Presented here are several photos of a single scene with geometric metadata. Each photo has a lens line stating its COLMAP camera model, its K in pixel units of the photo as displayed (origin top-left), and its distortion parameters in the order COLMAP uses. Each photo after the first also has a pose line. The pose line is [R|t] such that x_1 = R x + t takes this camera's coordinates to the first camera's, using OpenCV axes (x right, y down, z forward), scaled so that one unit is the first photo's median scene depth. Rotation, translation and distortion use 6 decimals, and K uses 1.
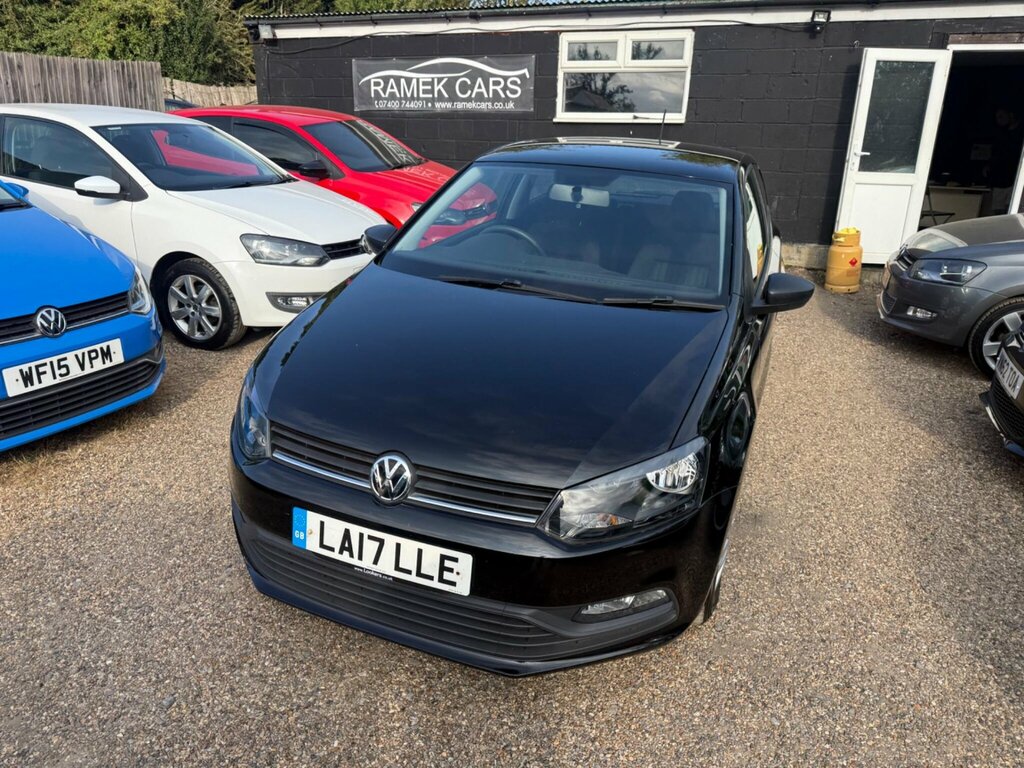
lens RADIAL K [[719.9, 0, 507.5], [0, 719.9, 388.1], [0, 0, 1]] dist [0.007955, -0.012796]
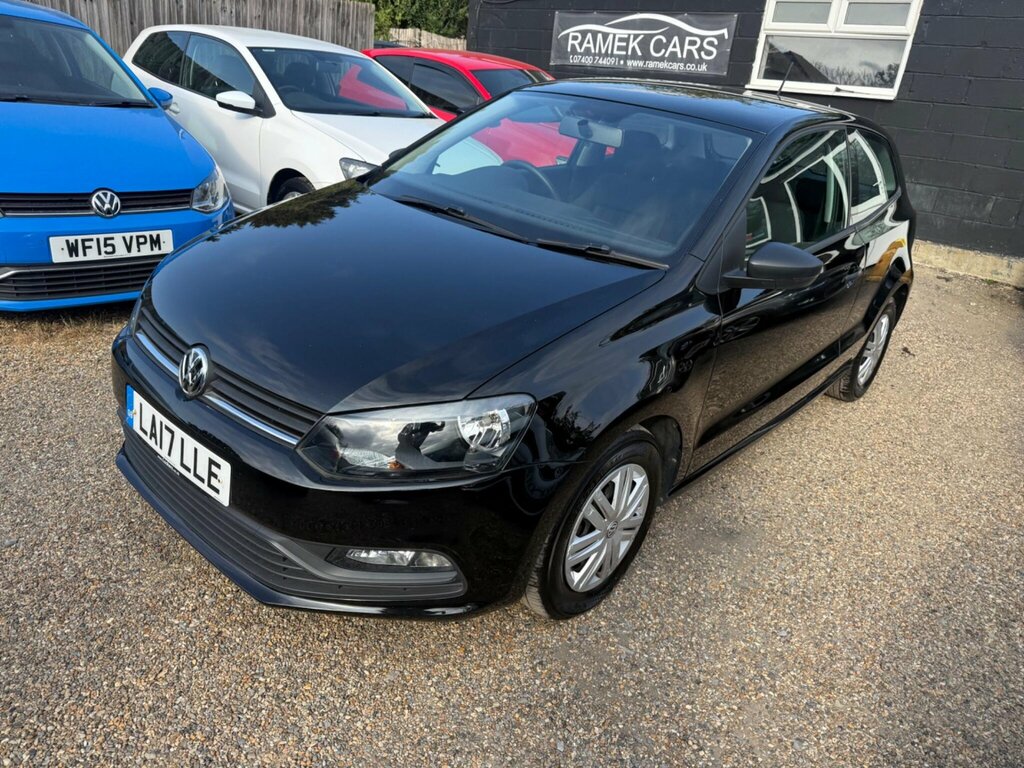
lens RADIAL K [[719.2, 0, 517.5], [0, 719.2, 382.4], [0, 0, 1]] dist [0.008872, -0.014412]
pose [[0.943171, 0.187886, -0.274094, 0.295403], [-0.180781, 0.982190, 0.051194, 0.006520], [0.278831, 0.001267, 0.960339, 0.109728]]
